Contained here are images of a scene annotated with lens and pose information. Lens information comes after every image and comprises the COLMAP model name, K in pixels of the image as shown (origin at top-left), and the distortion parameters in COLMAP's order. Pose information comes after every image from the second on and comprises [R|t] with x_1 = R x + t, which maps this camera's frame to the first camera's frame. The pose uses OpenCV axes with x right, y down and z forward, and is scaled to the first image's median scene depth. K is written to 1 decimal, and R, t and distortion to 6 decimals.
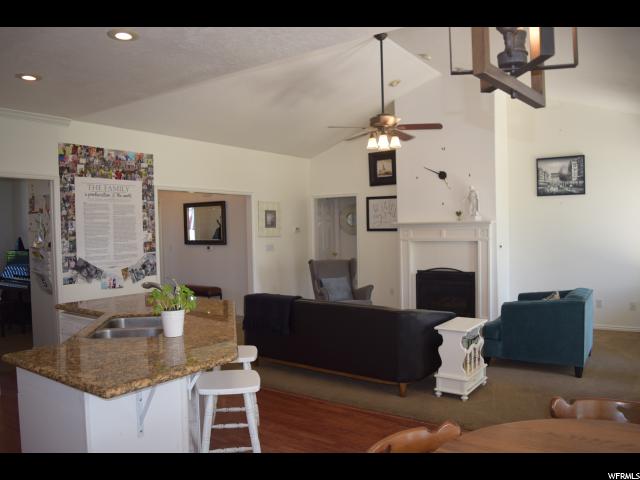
lens RADIAL K [[498.7, 0, 319.3], [0, 498.7, 240.3], [0, 0, 1]] dist [-0.078289, 0.006611]
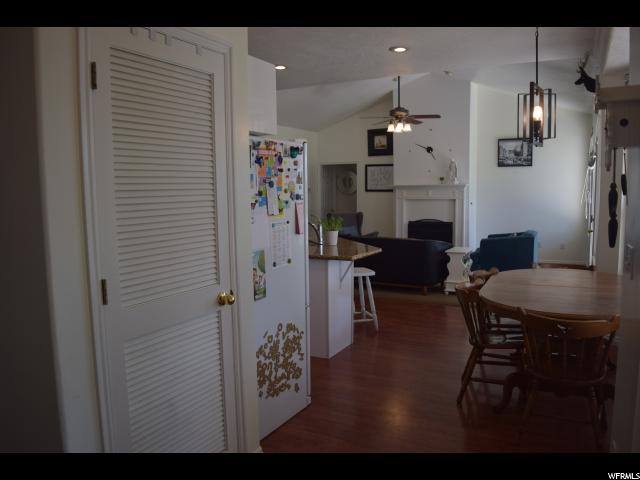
lens RADIAL K [[498.7, 0, 322.0], [0, 498.7, 239.8], [0, 0, 1]] dist [-0.078289, 0.006611]
pose [[0.992559, -0.003871, 0.121702, -0.264608], [-0.005141, 0.997271, 0.073650, 0.017697], [-0.121655, -0.073728, 0.989830, -0.394517]]
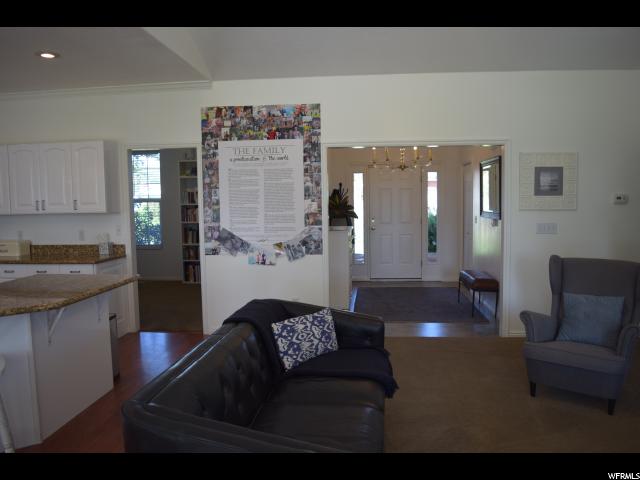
lens RADIAL K [[498.7, 0, 319.5], [0, 498.7, 242.7], [0, 0, 1]] dist [-0.078289, 0.006611]
pose [[0.490465, 0.080751, -0.867712, 0.357276], [-0.017763, 0.996417, 0.082688, -0.015524], [0.871280, -0.025142, 0.490142, 0.572372]]
